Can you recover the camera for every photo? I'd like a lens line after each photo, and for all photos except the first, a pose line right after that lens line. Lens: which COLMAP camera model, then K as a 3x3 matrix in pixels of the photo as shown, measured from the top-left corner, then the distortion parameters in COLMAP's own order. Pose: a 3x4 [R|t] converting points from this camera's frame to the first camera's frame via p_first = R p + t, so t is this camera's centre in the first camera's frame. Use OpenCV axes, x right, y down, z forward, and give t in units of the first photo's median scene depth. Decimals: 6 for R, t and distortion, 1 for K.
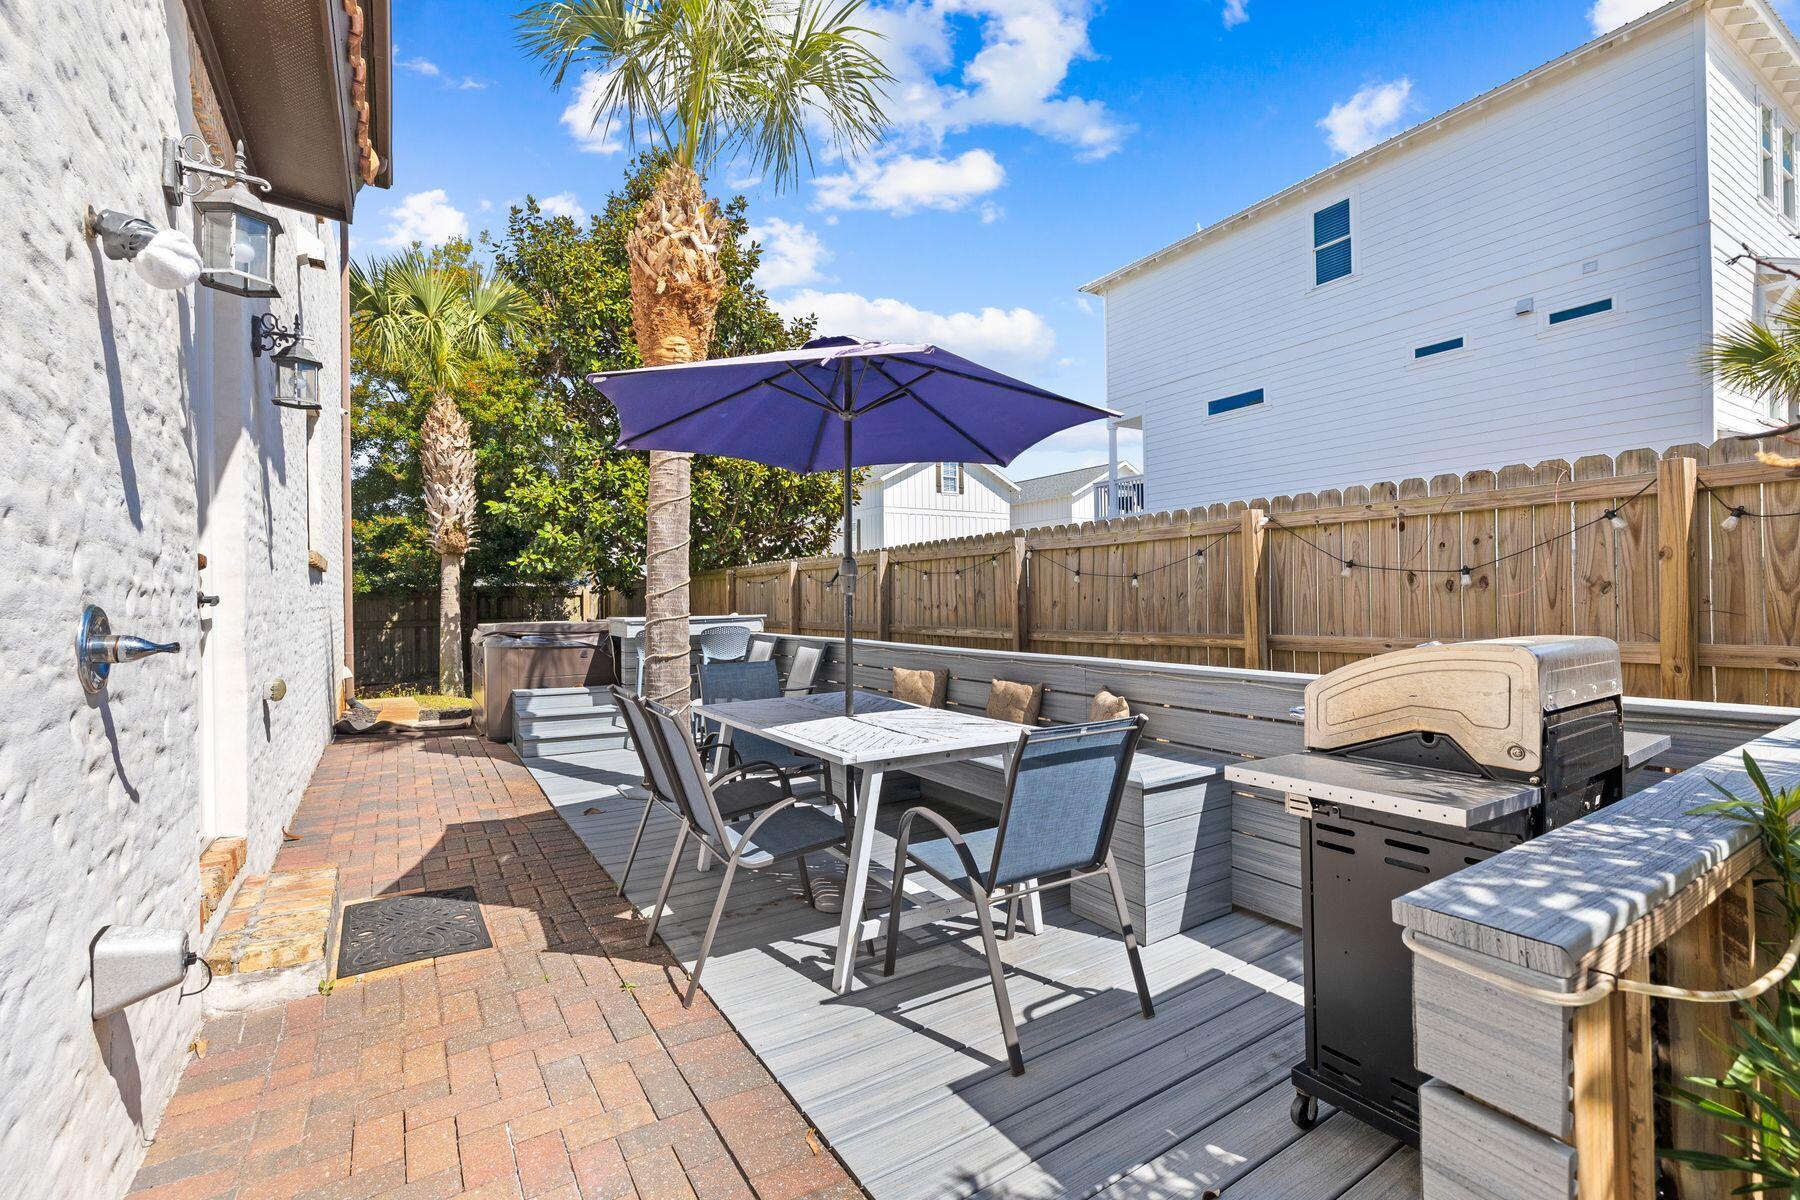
lens RADIAL K [[790.5, 0, 904.8], [0, 790.5, 596.6], [0, 0, 1]] dist [0.005089, 0.000186]
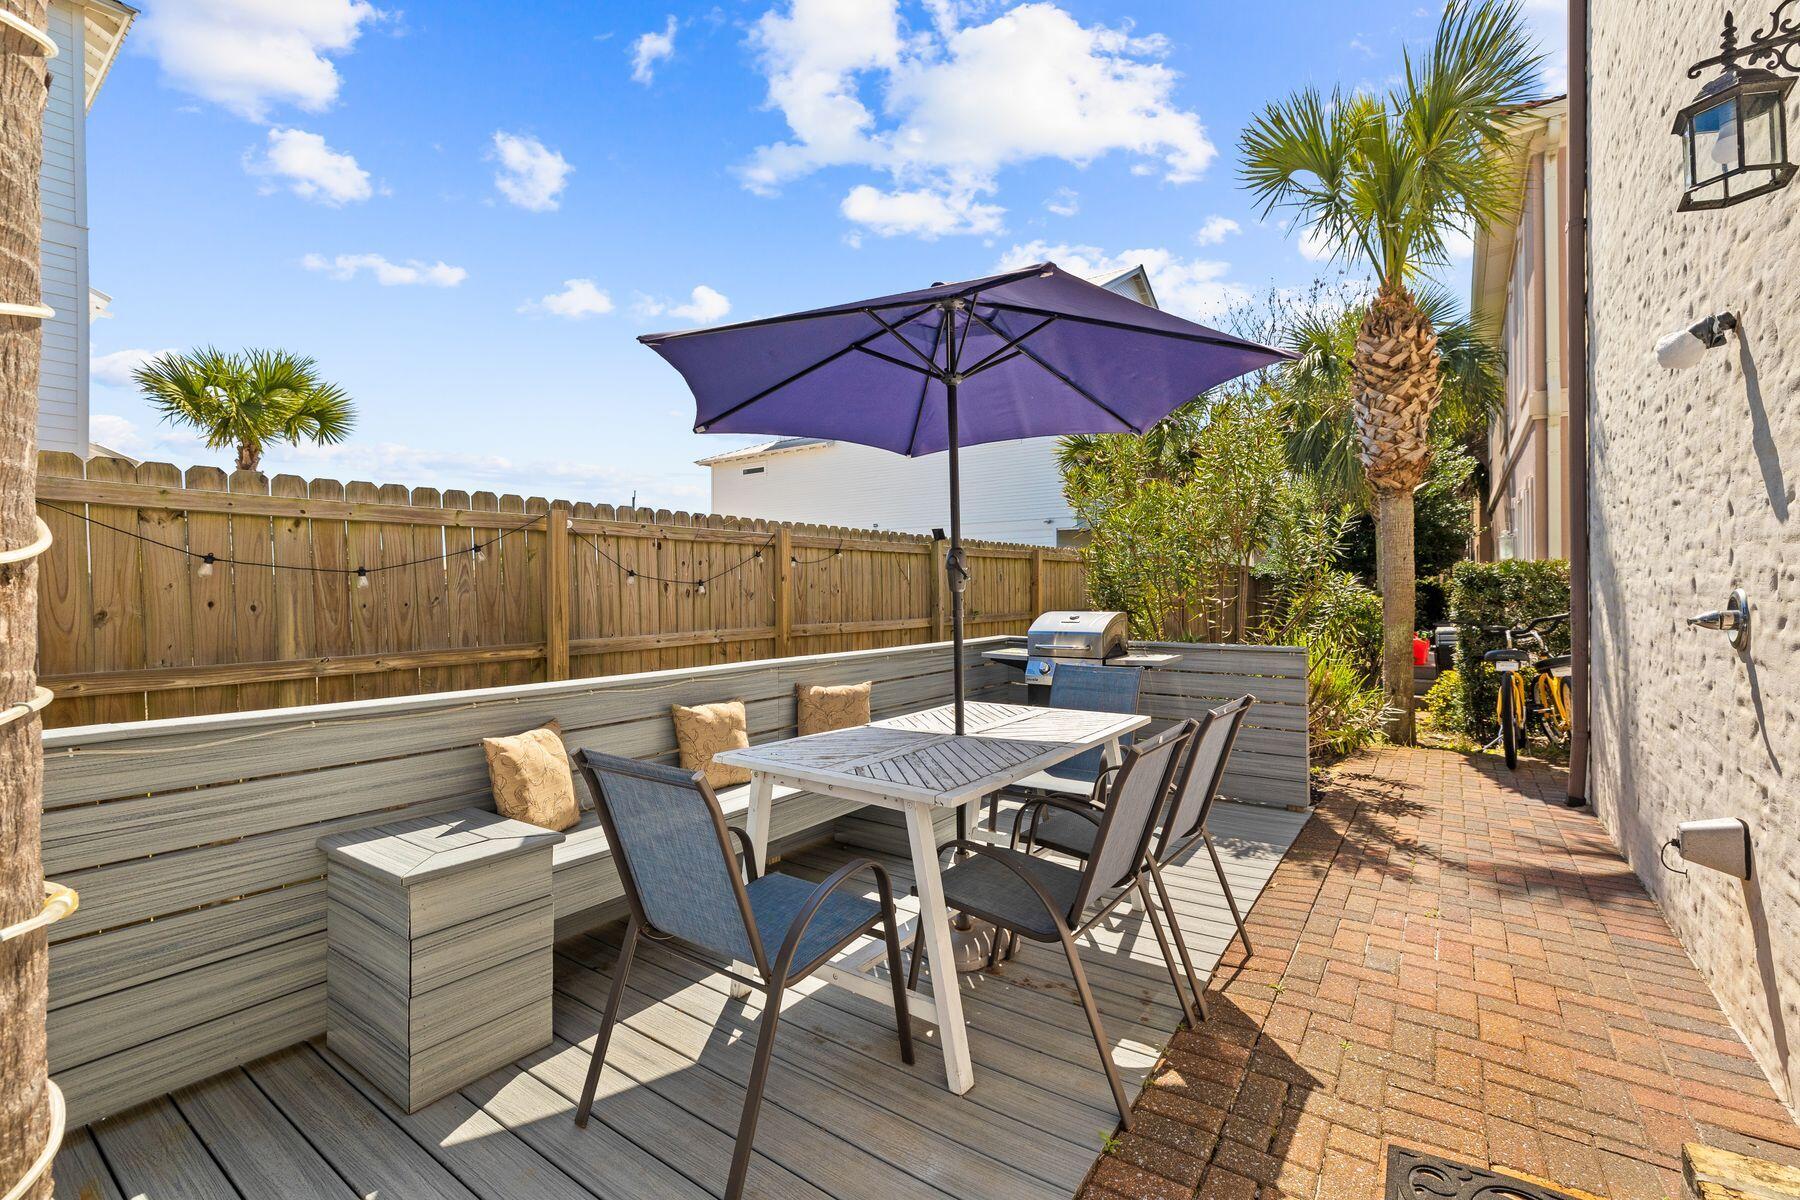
lens RADIAL K [[775.6, 0, 899.0], [0, 775.6, 591.9], [0, 0, 1]] dist [0.001079, -0.000080]
pose [[-0.371929, 0.019200, 0.928063, -0.555358], [0.010056, 0.999811, -0.016654, 0.007255], [-0.928207, 0.003139, -0.372052, 0.923019]]
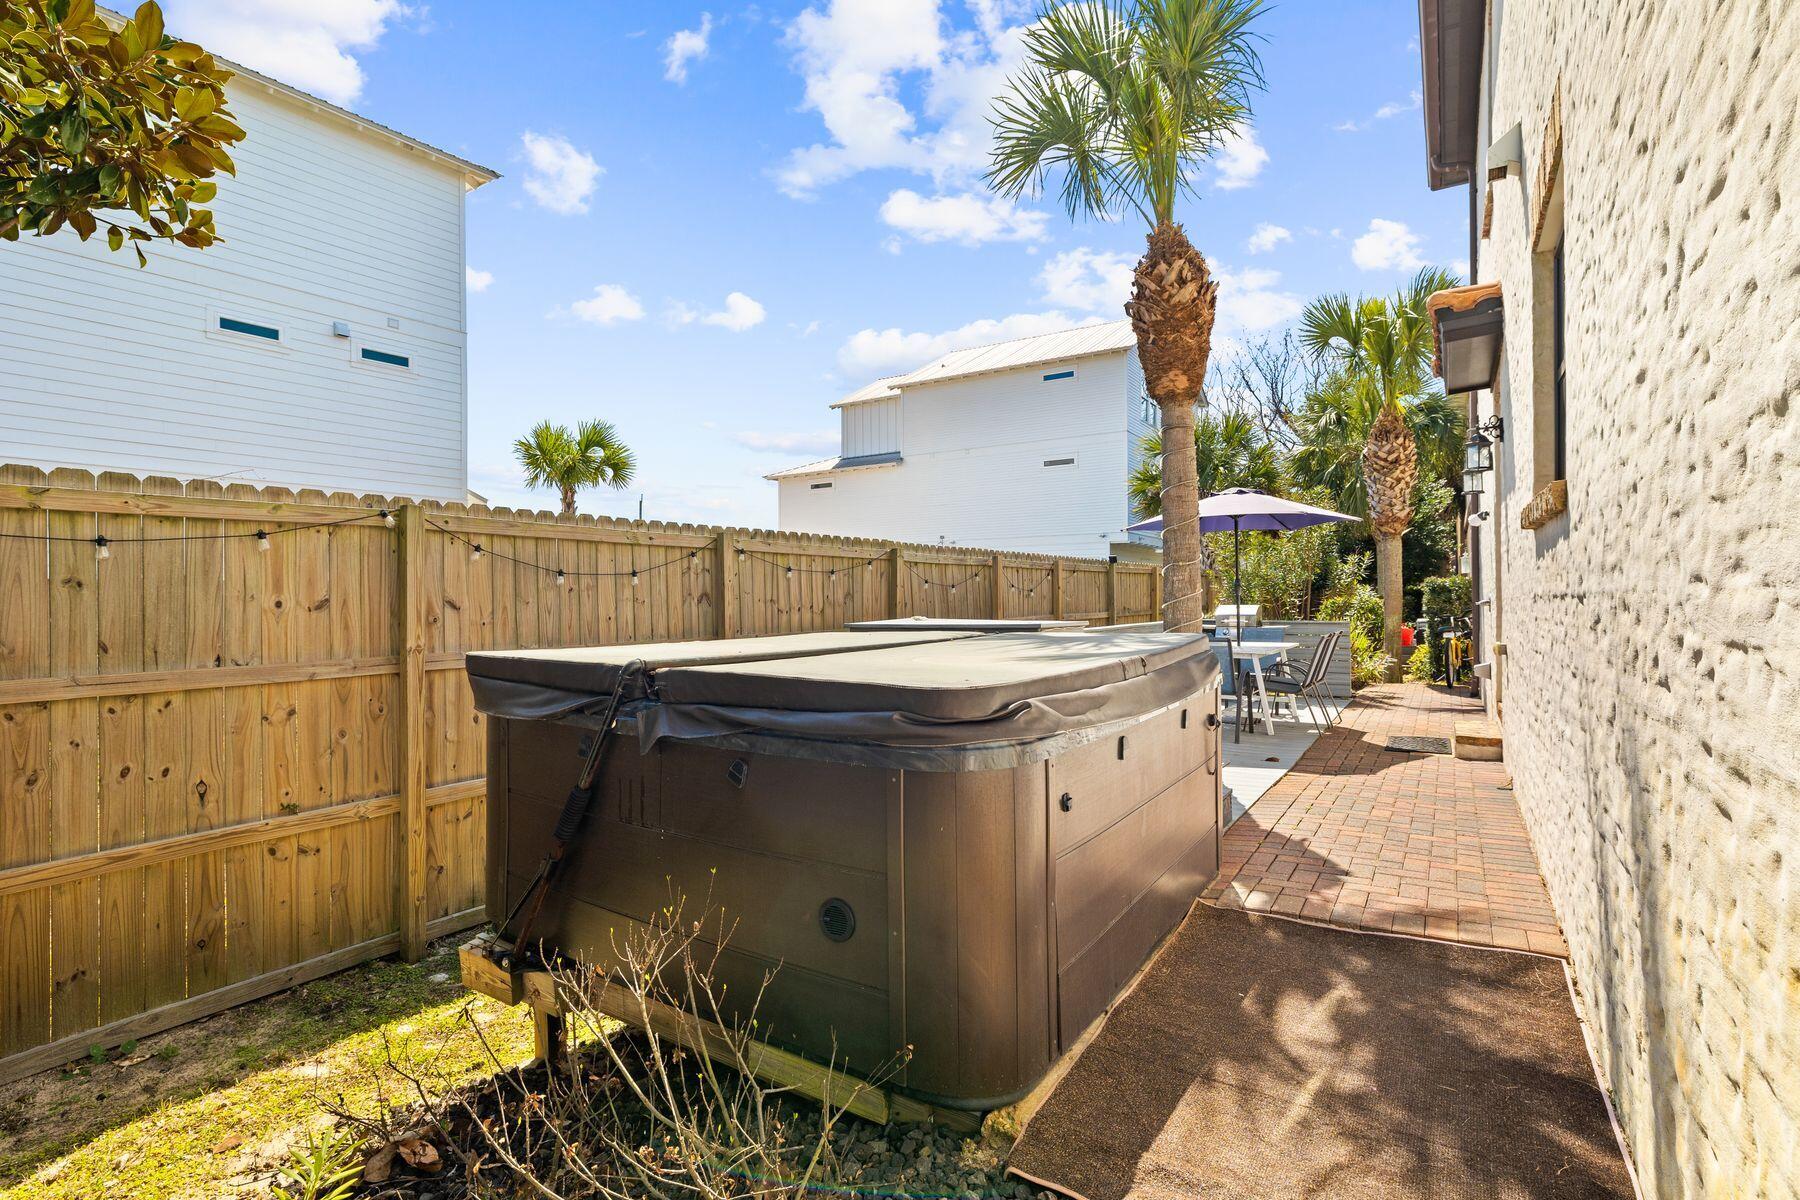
lens RADIAL K [[842.4, 0, 918.7], [0, 842.4, 613.1], [0, 0, 1]] dist [0.002288, -0.000115]
pose [[-0.372975, 0.014964, 0.927721, -0.885772], [0.004961, 0.999888, -0.014133, 0.032571], [-0.927828, -0.000669, -0.373008, 1.273183]]
